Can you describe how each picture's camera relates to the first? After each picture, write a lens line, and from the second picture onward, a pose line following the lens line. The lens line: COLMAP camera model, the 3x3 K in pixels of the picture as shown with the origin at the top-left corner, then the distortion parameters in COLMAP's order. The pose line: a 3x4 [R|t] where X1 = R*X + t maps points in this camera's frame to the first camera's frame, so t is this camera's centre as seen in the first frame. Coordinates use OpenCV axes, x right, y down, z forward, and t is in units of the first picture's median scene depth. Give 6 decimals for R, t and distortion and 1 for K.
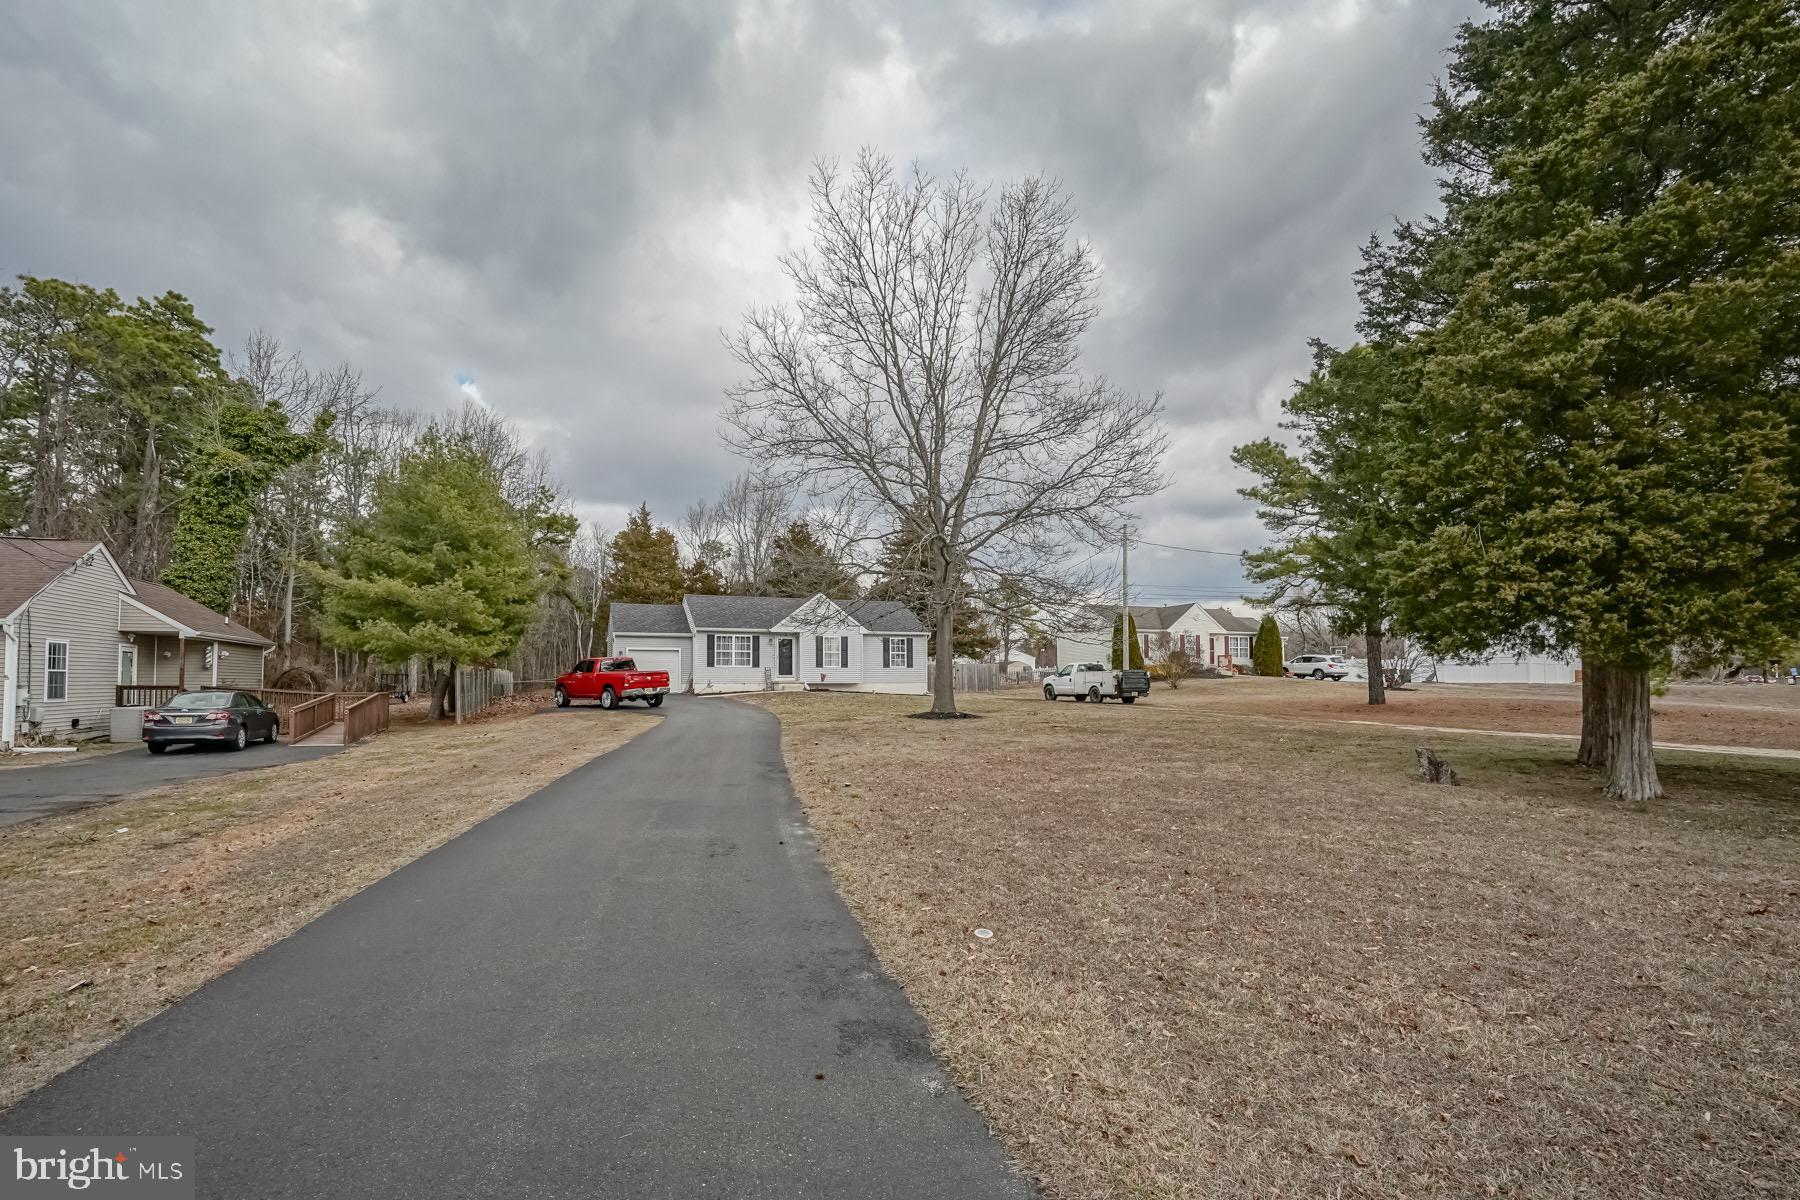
lens RADIAL K [[827.5, 0, 897.6], [0, 827.5, 593.7], [0, 0, 1]] dist [-0.002074, -0.000314]
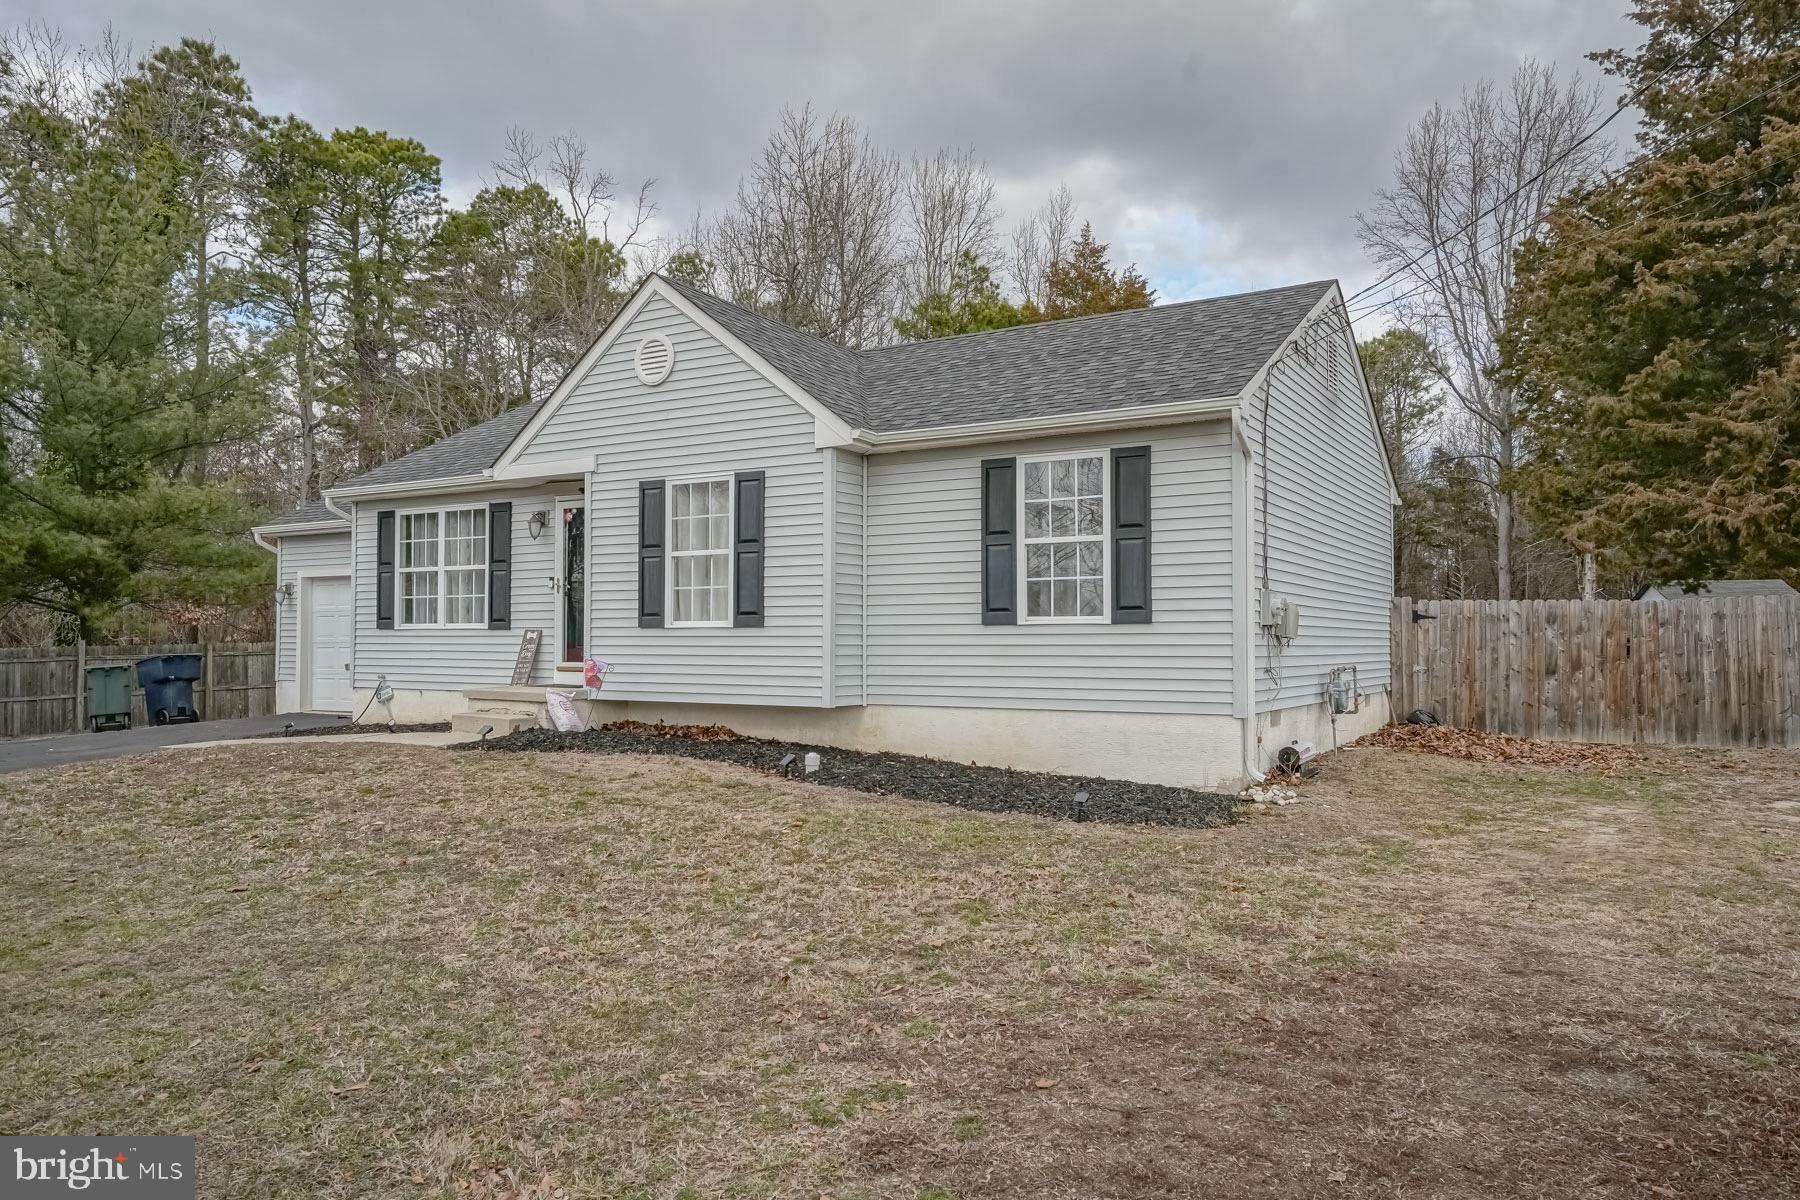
lens RADIAL K [[1222.9, 0, 900.0], [0, 1222.9, 600.0], [0, 0, 1]] dist [-0.000440, 0.000349]
pose [[0.594795, -0.023597, -0.803531, 0.197208], [0.083720, 0.995952, 0.032723, 0.077175], [0.799506, -0.086735, 0.594363, 0.865238]]
